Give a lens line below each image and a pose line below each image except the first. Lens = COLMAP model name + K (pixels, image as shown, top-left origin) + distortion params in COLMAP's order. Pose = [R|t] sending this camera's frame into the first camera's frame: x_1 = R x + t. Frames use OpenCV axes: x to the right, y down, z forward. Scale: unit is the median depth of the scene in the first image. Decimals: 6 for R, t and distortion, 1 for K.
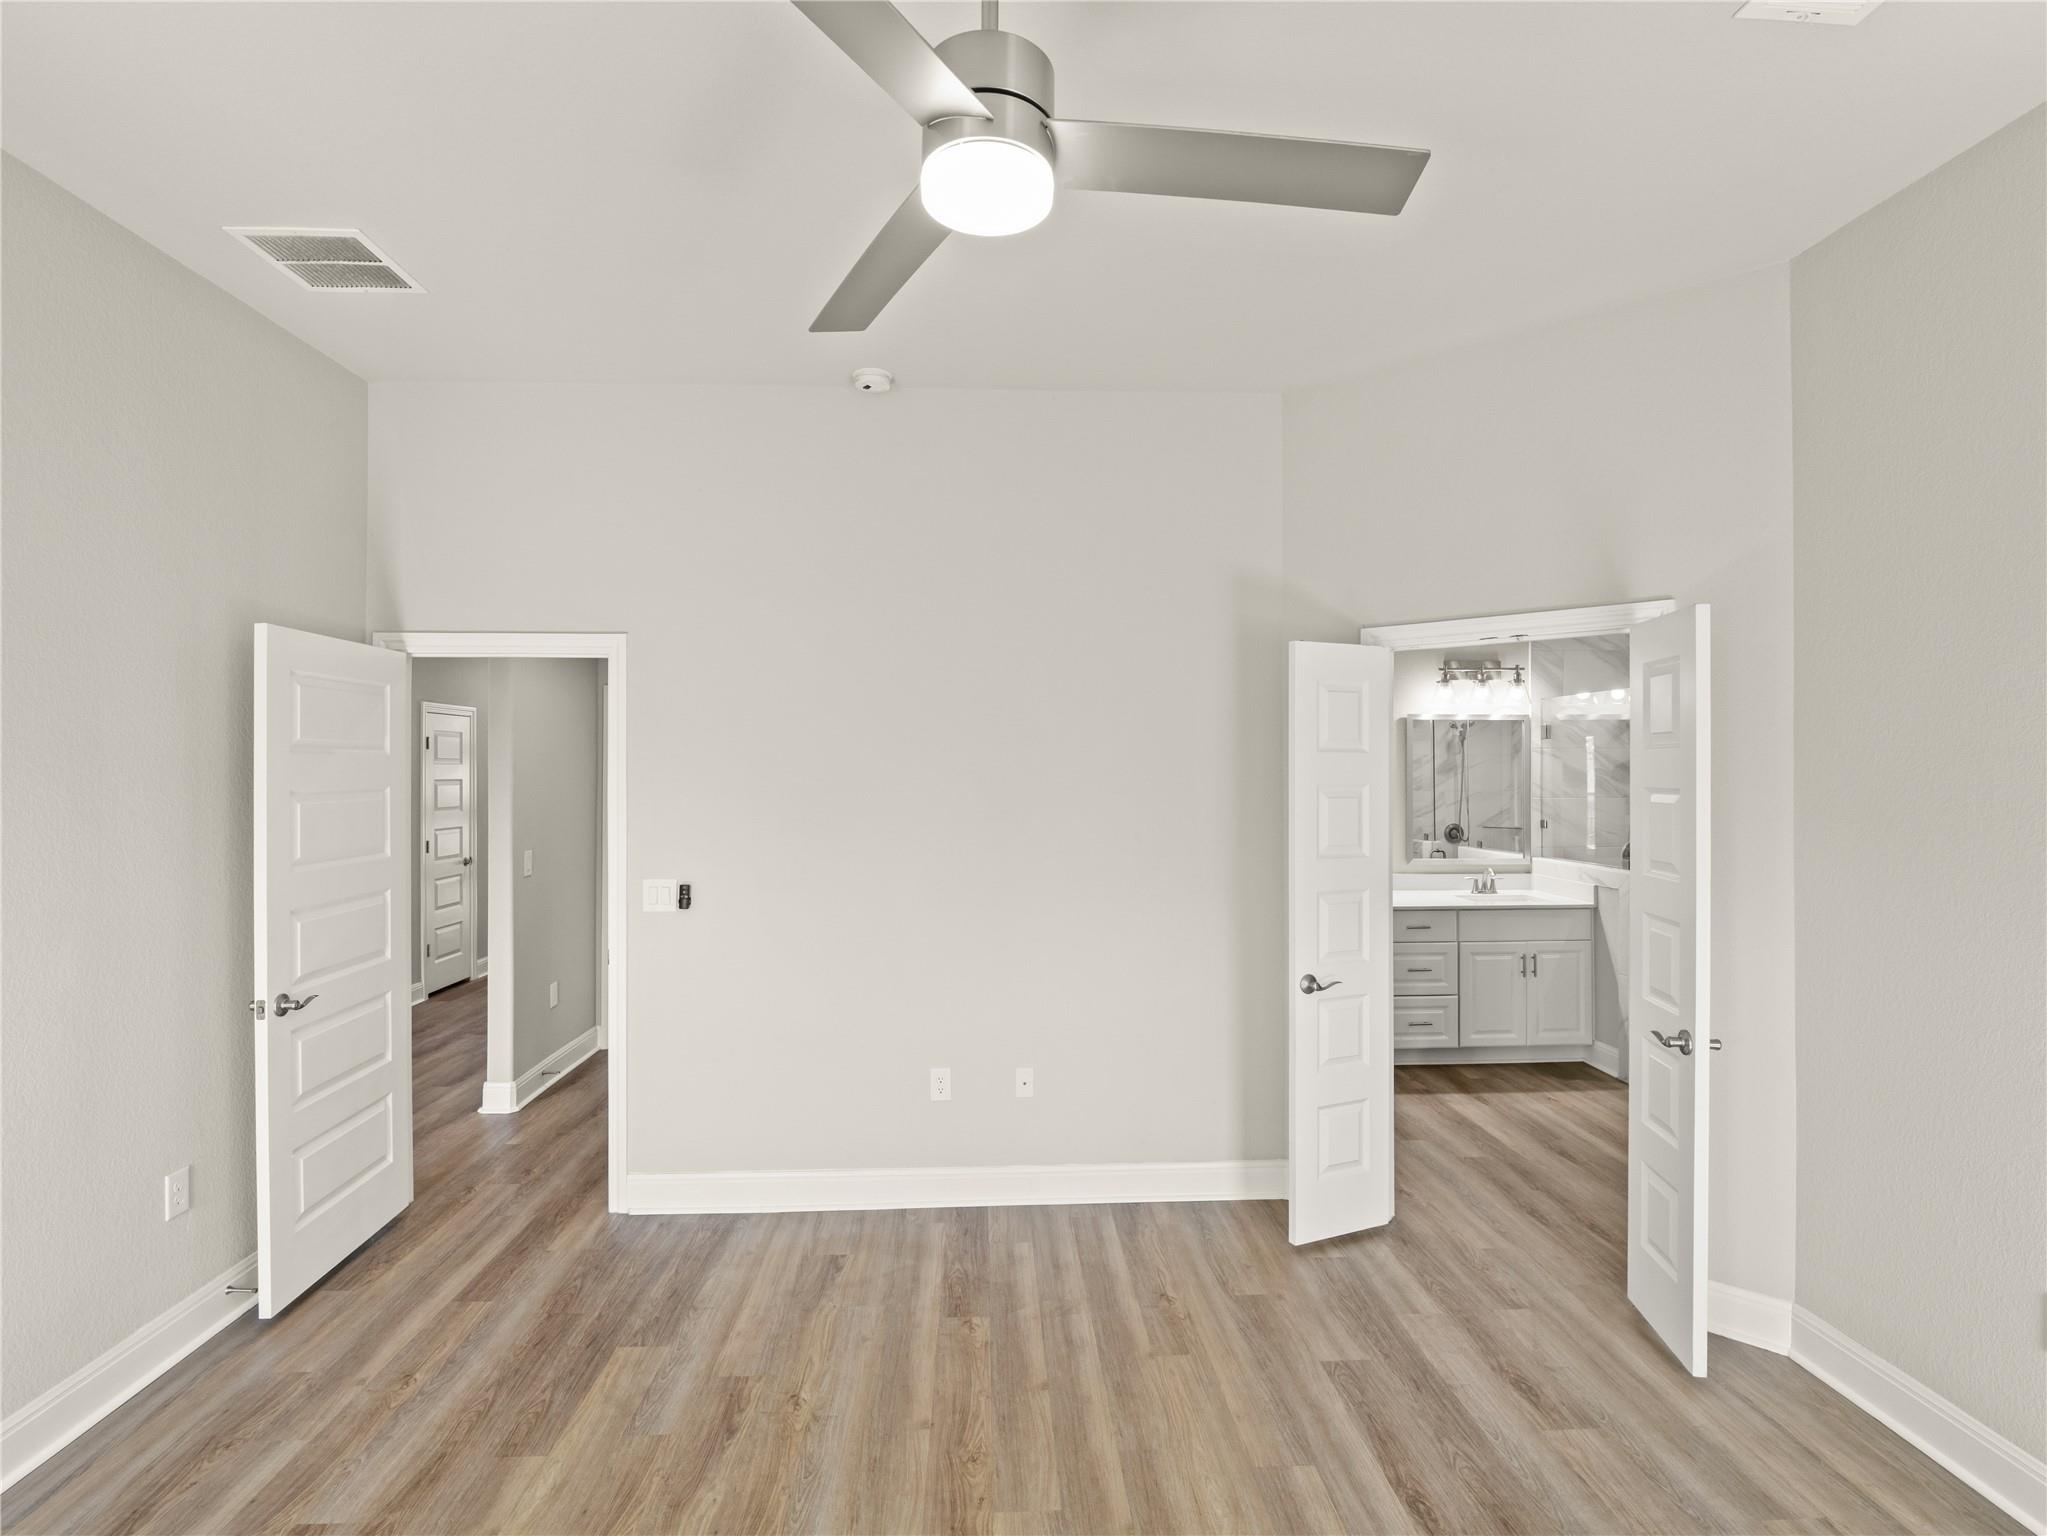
lens RADIAL K [[1012.0, 0, 1043.1], [0, 1012.0, 767.1], [0, 0, 1]] dist [-0.004965, -0.000751]
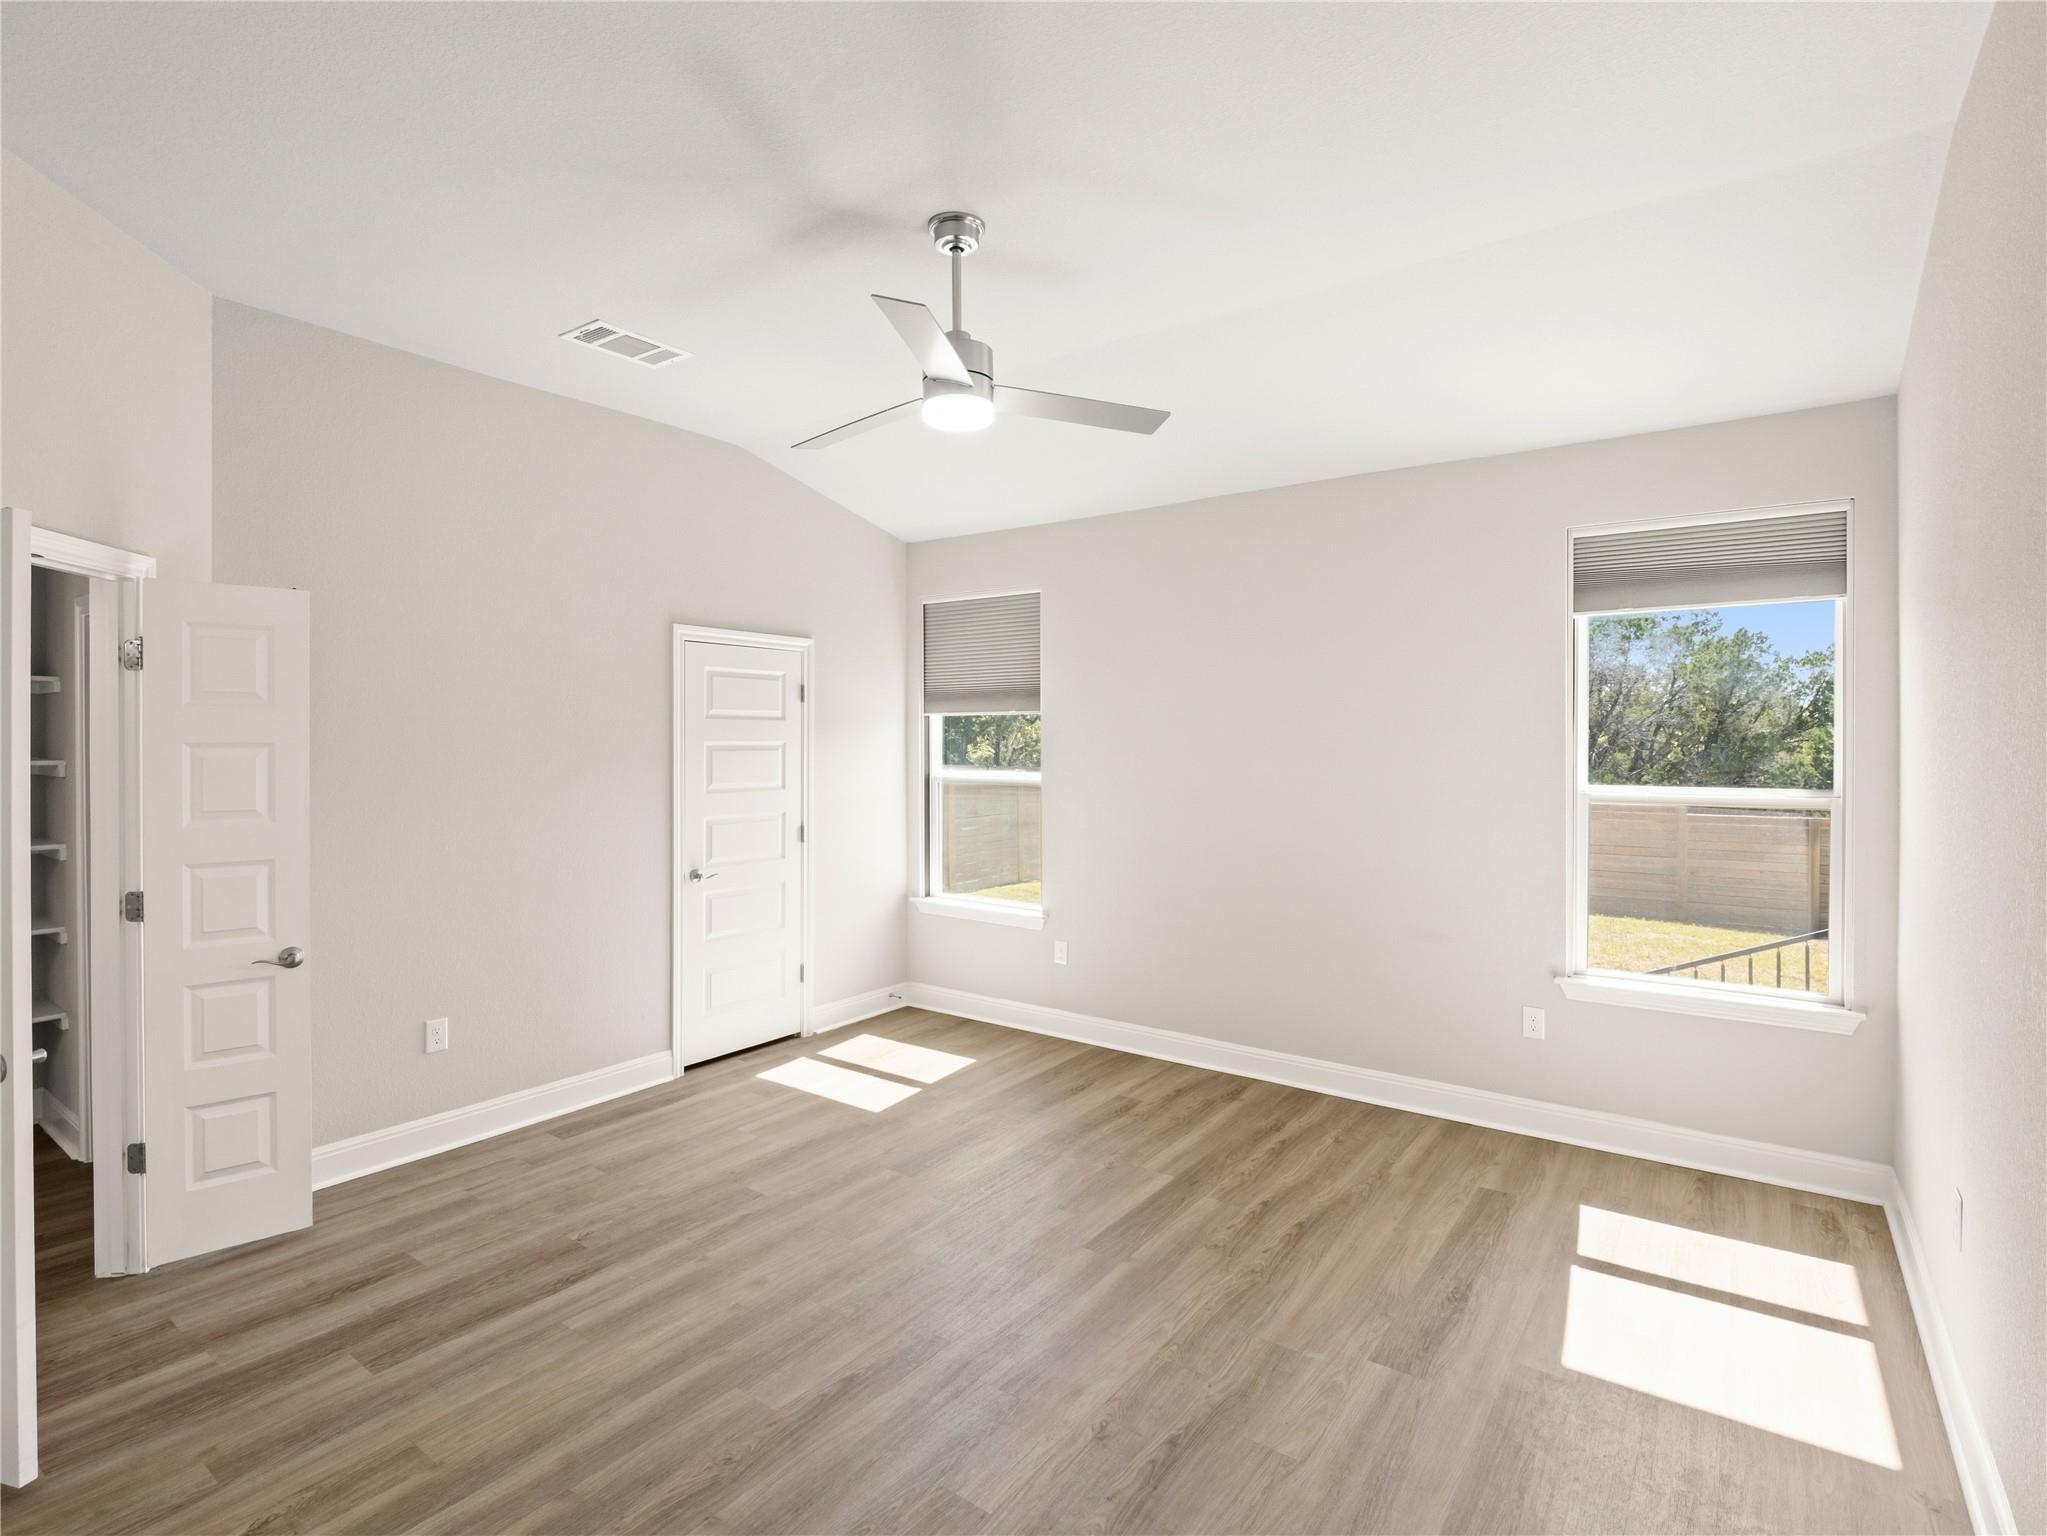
lens RADIAL K [[1012.0, 0, 1043.1], [0, 1012.0, 767.1], [0, 0, 1]] dist [-0.004965, -0.000751]
pose [[-0.785844, -0.013897, 0.618269, -0.790659], [-0.002599, 0.999813, 0.019170, 0.030807], [-0.618420, 0.013458, -0.785733, 1.418744]]
